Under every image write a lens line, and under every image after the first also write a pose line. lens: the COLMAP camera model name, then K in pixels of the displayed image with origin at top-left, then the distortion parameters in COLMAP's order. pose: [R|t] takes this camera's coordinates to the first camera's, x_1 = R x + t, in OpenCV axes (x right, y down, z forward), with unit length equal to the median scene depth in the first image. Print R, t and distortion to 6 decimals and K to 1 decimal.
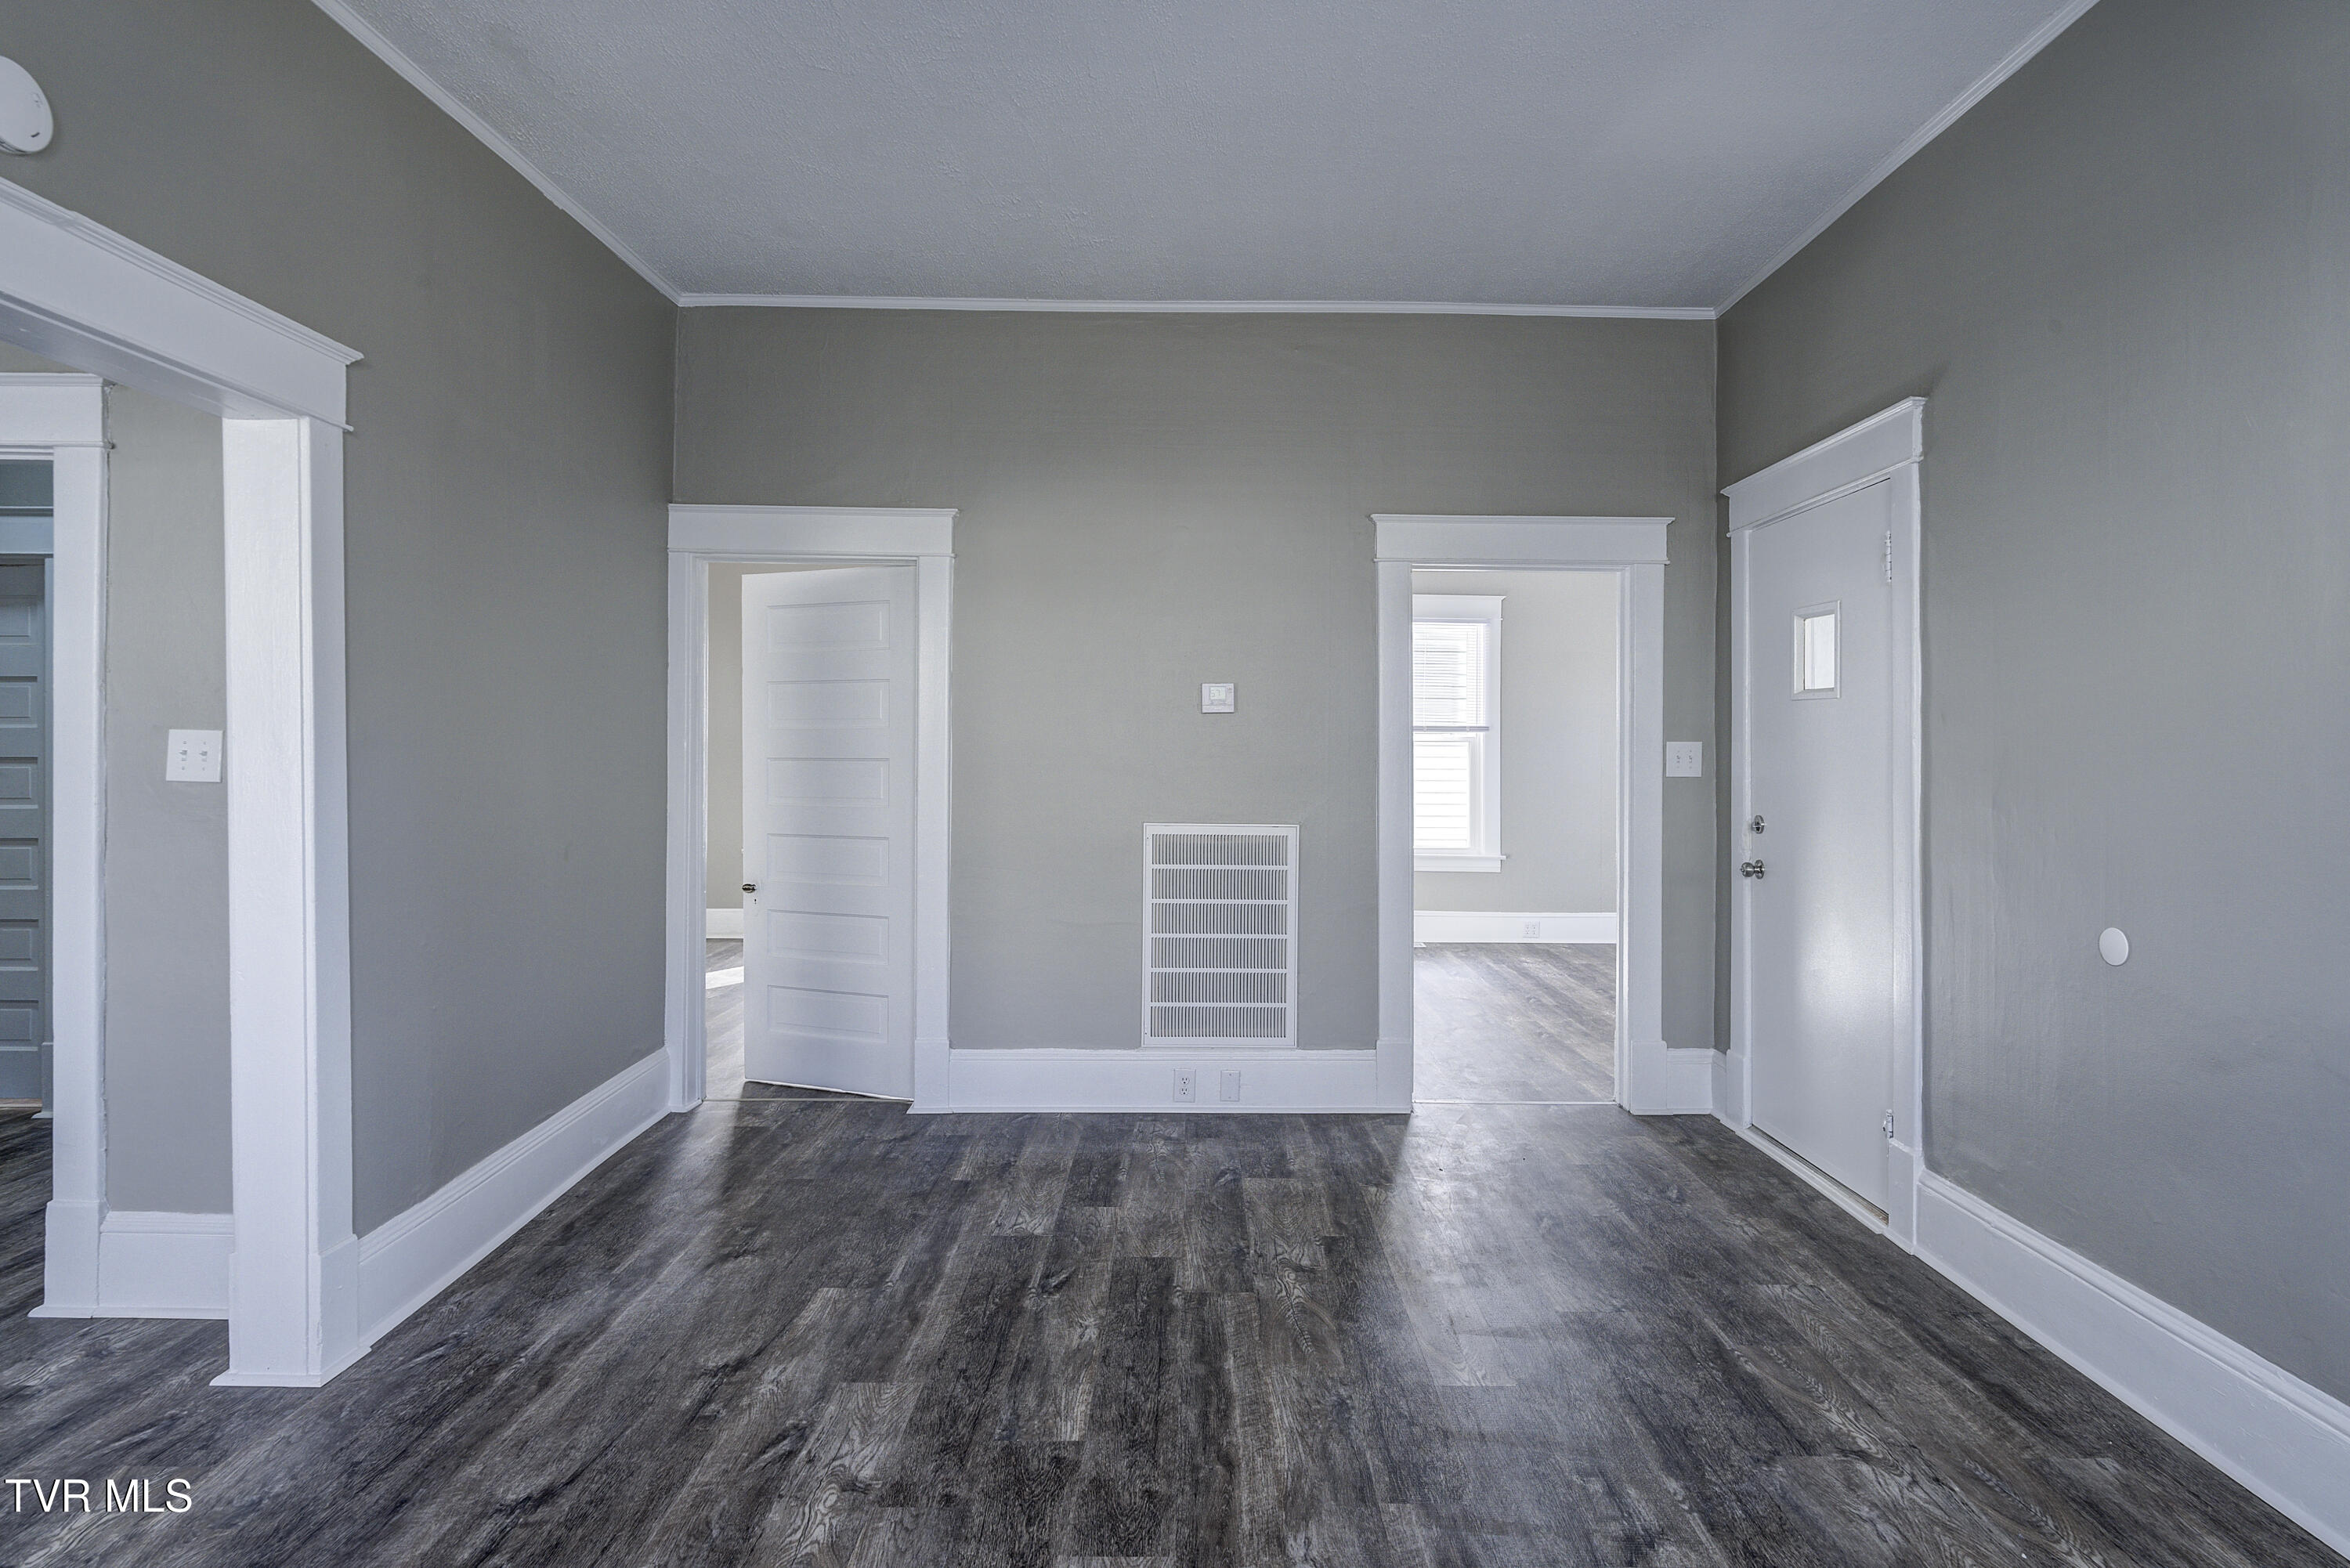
lens RADIAL K [[1283.5, 0, 1175.0], [0, 1283.5, 751.7], [0, 0, 1]] dist [-0.004971, 0.003401]
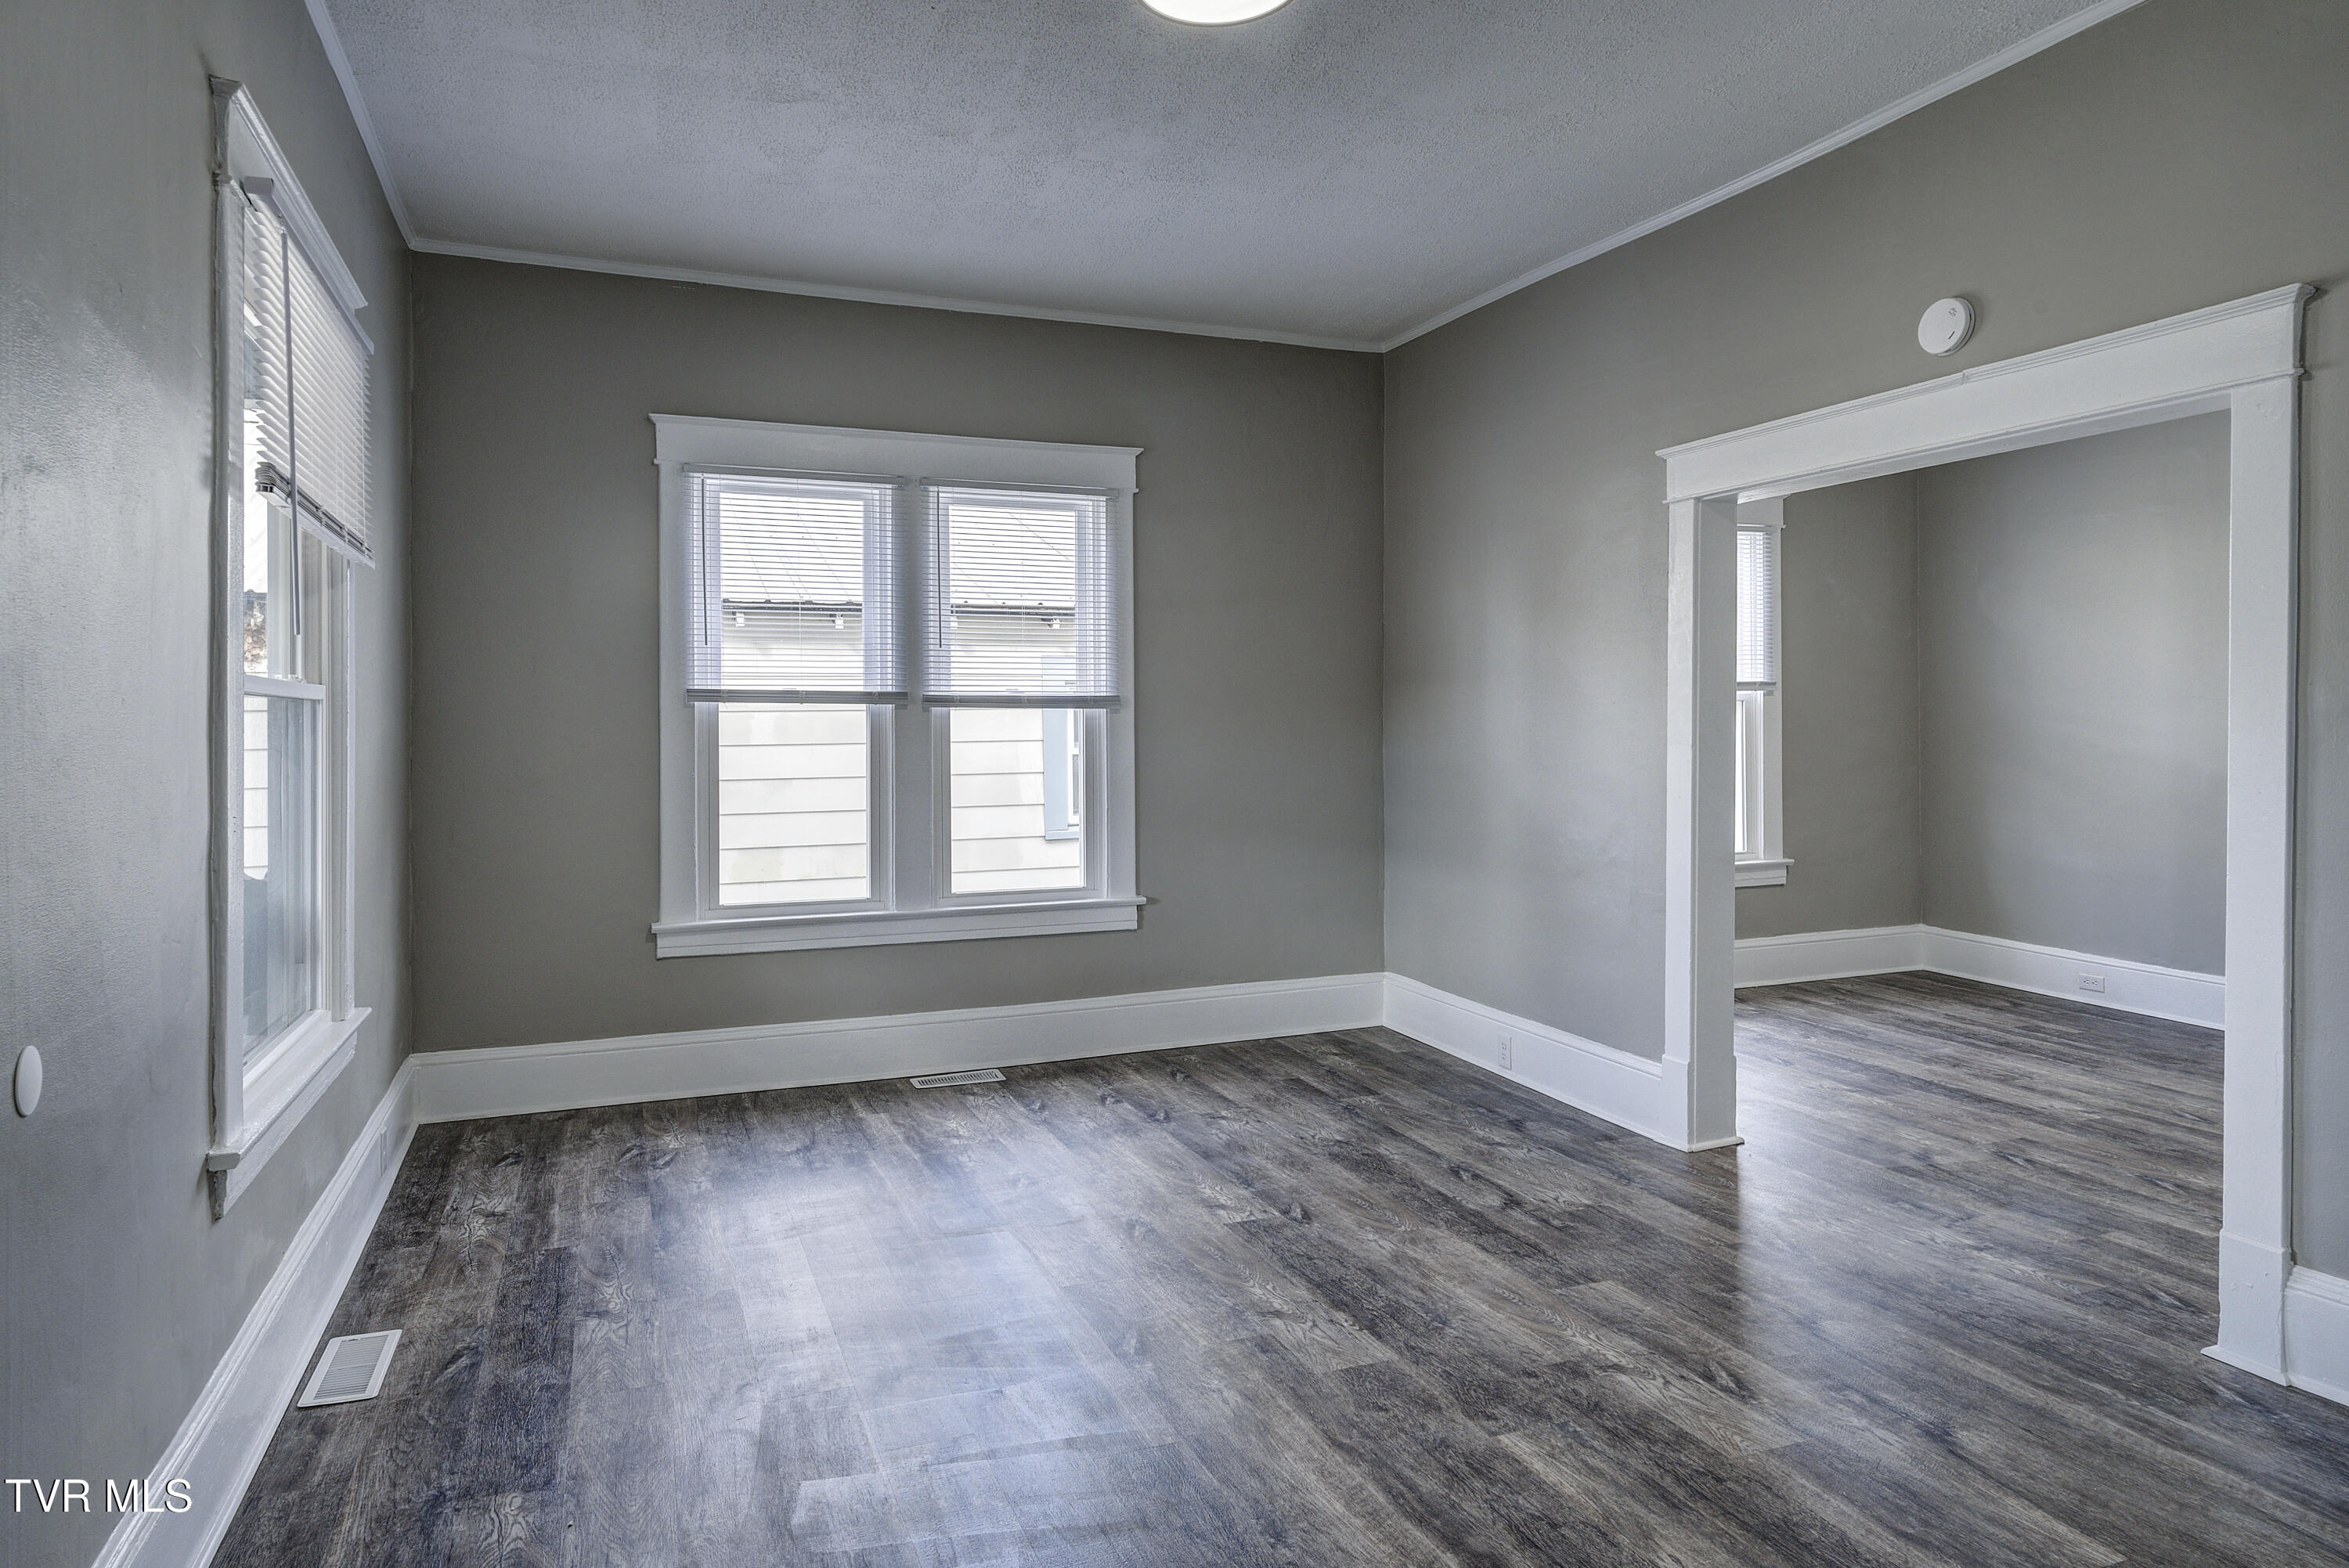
lens RADIAL K [[1378.0, 0, 1187.1], [0, 1378.0, 728.7], [0, 0, 1]] dist [0.000573, 0.000510]
pose [[-0.918672, -0.000179, -0.395022, 0.477718], [0.001557, 0.999990, -0.004074, 0.006582], [0.395019, -0.004358, -0.918663, 1.620098]]
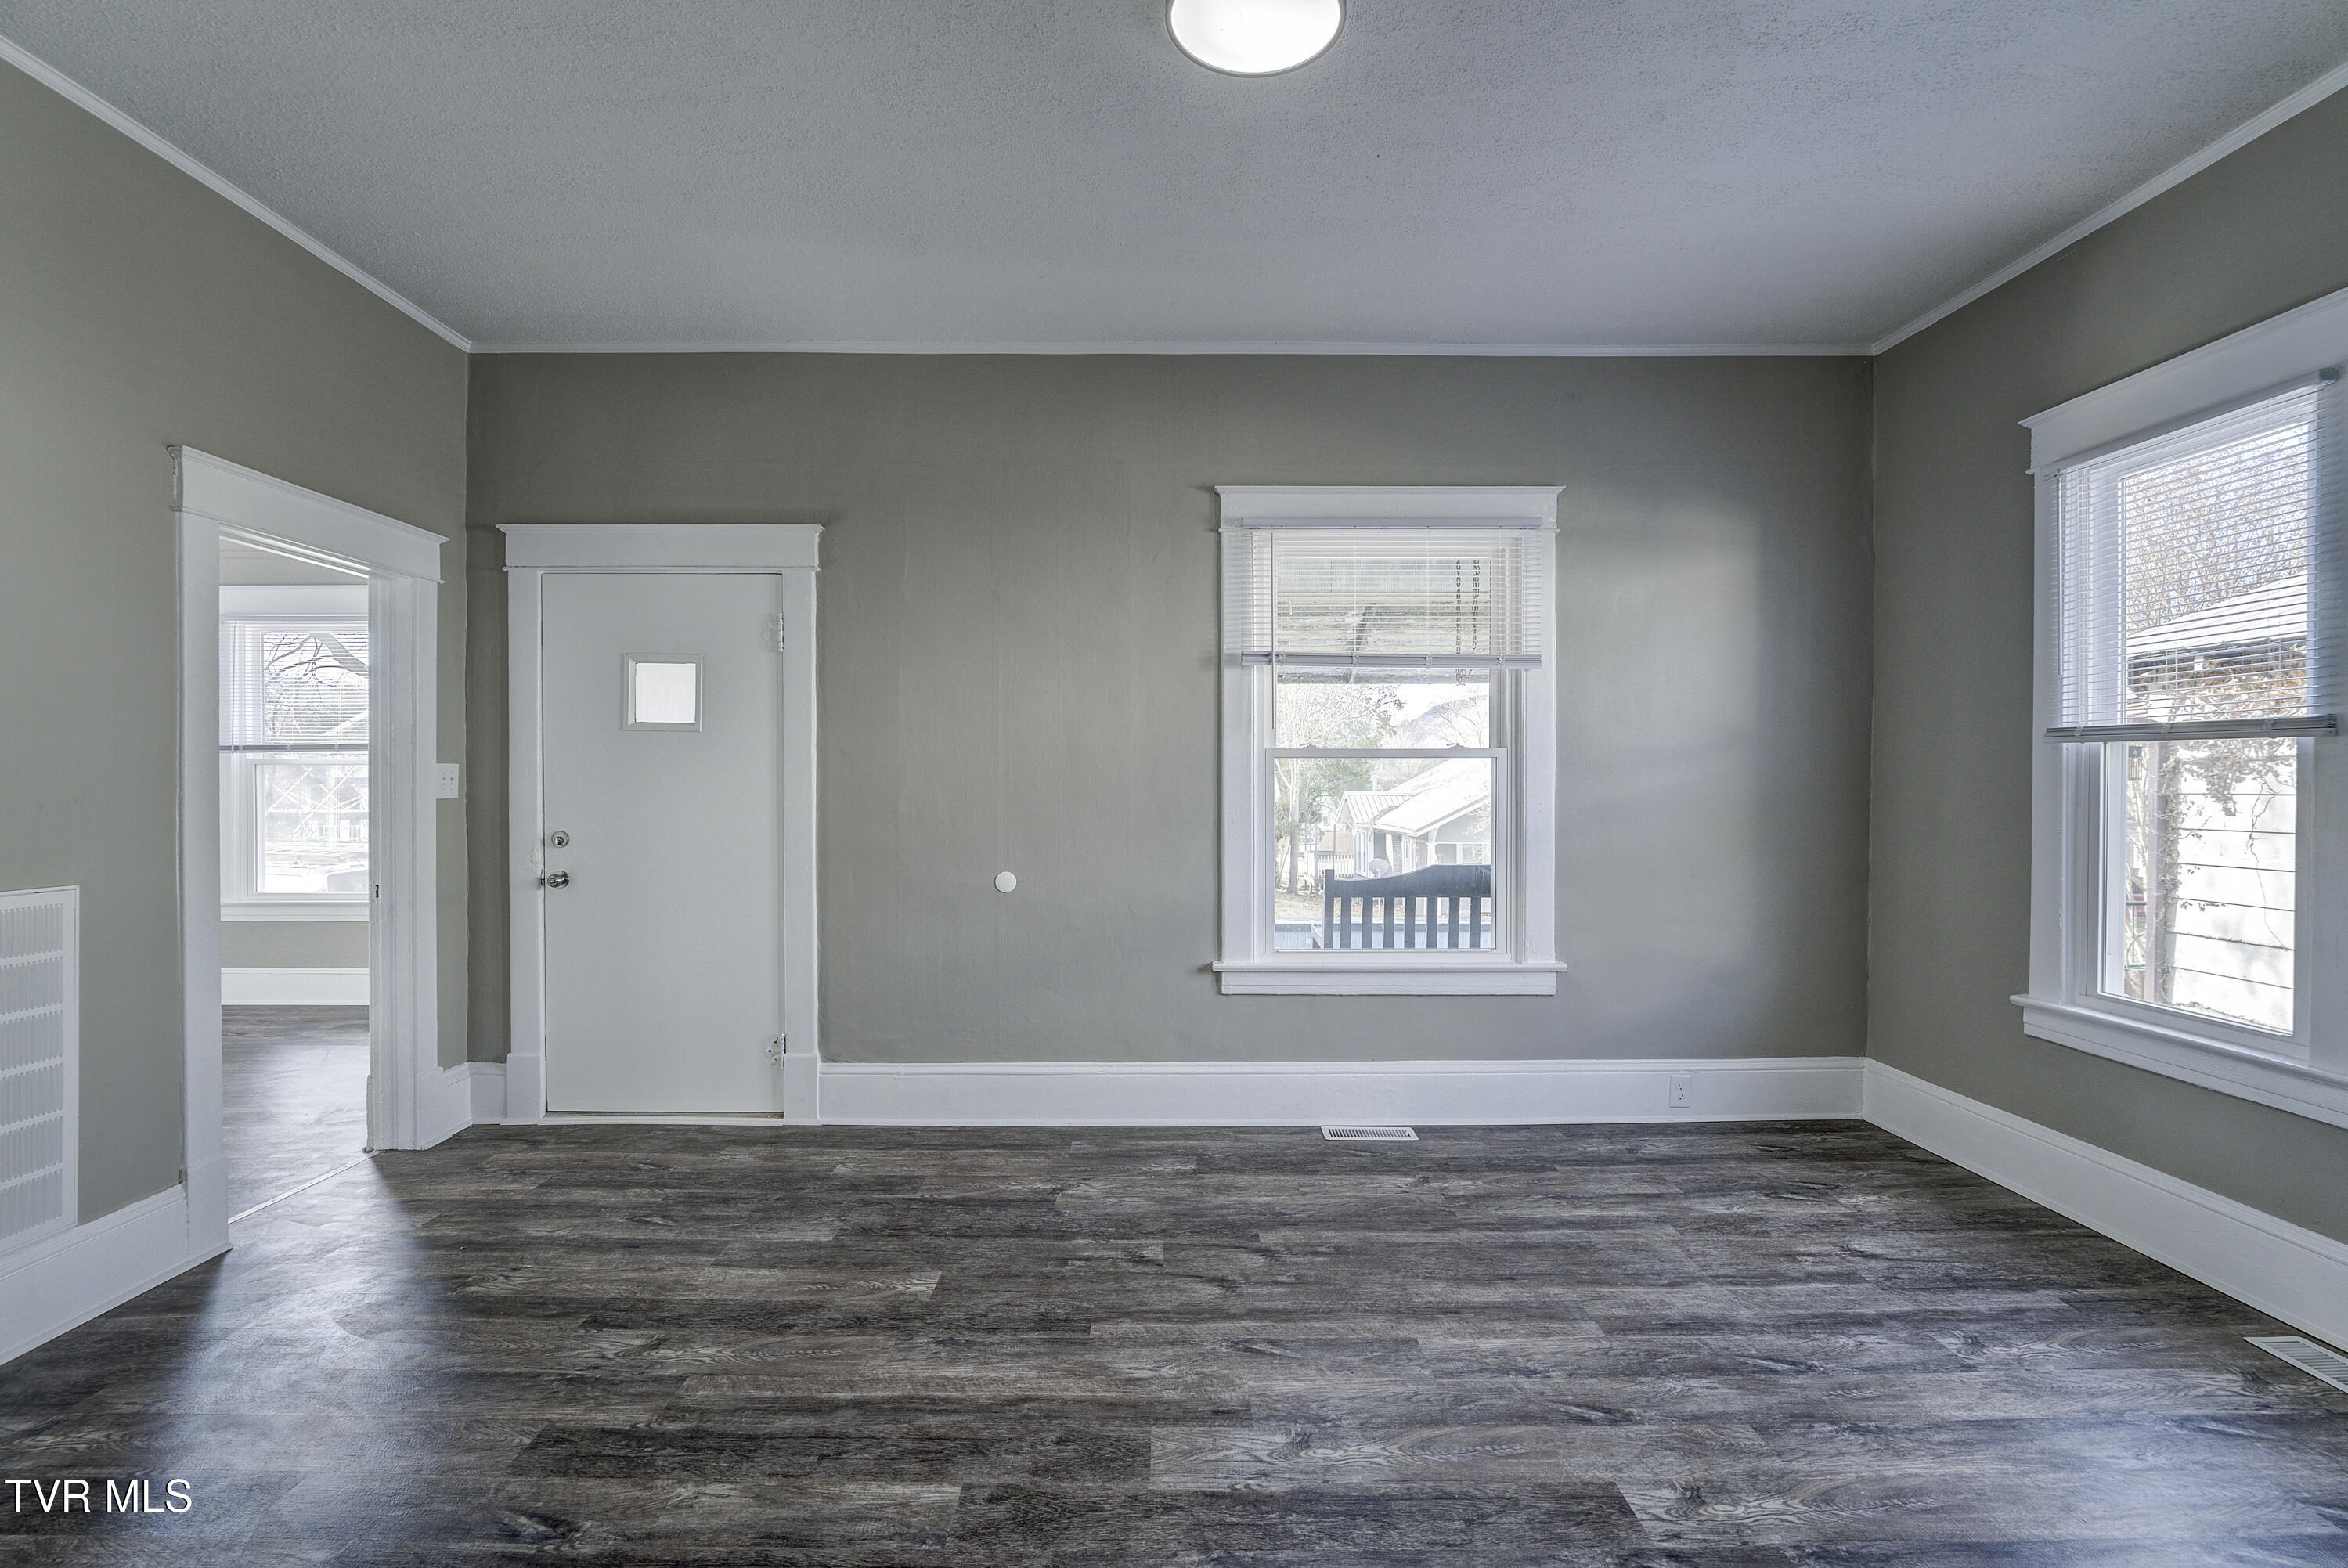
lens RADIAL K [[1116.2, 0, 1173.4], [0, 1116.2, 788.8], [0, 0, 1]] dist [-0.014928, 0.000277]
pose [[-0.023569, -0.015404, 0.999604, -0.790721], [-0.001053, 0.999881, 0.015384, -0.003763], [-0.999722, -0.000690, -0.023582, 0.746783]]
